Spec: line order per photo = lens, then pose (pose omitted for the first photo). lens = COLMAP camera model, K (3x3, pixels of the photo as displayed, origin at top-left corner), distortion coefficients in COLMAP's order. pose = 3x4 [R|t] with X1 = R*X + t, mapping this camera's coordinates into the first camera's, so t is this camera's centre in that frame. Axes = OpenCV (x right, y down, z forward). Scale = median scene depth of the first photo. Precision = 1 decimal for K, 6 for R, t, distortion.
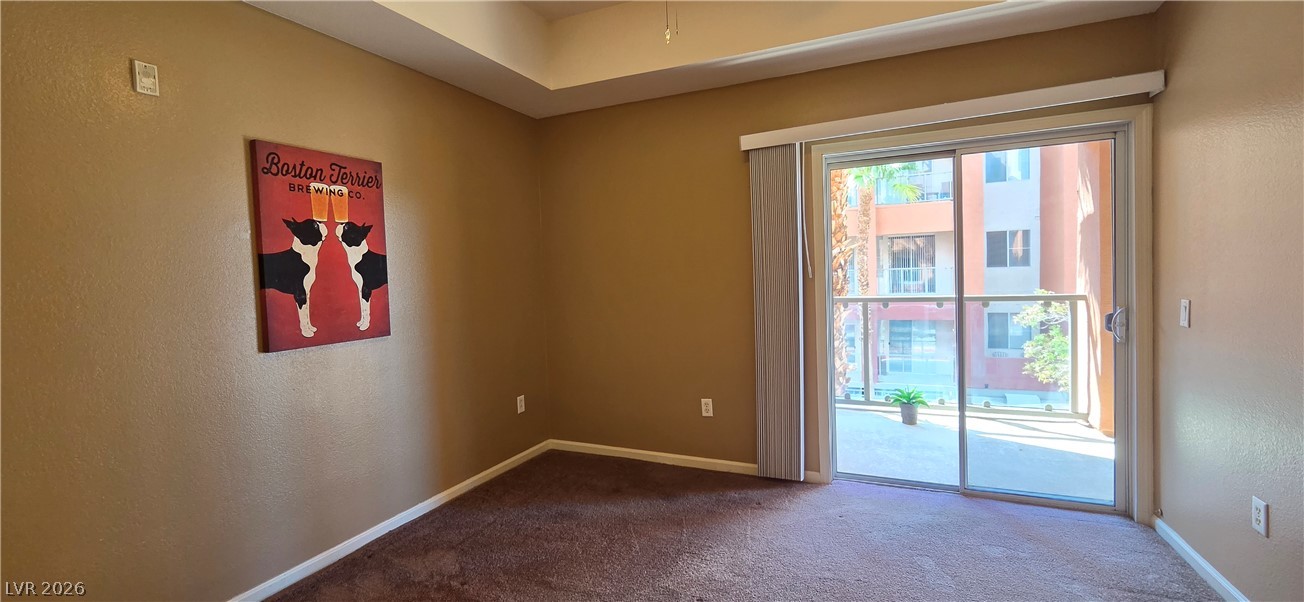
lens RADIAL K [[543.9, 0, 650.5], [0, 543.9, 292.9], [0, 0, 1]] dist [-0.001399, -0.000150]
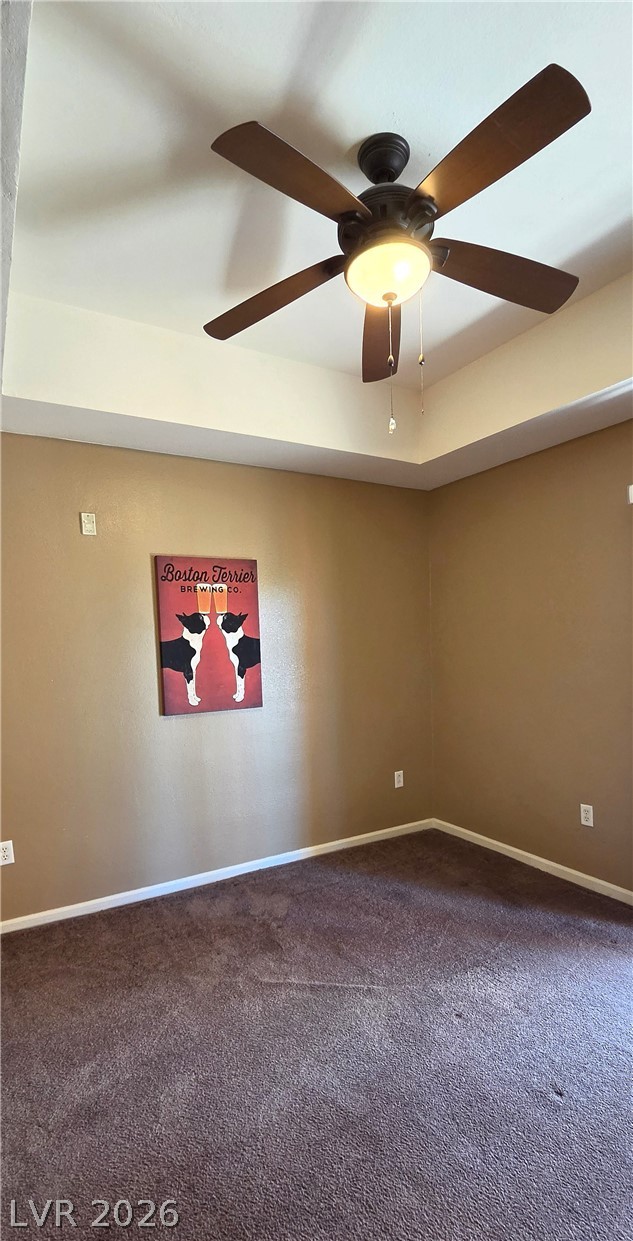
lens RADIAL K [[571.2, 0, 317.5], [0, 571.2, 684.9], [0, 0, 1]] dist [0.000029, 0.000028]
pose [[0.818163, 0.049033, -0.572891, 0.358834], [-0.017038, 0.997987, 0.061083, -0.051692], [0.574733, -0.040215, 0.817352, 0.063530]]
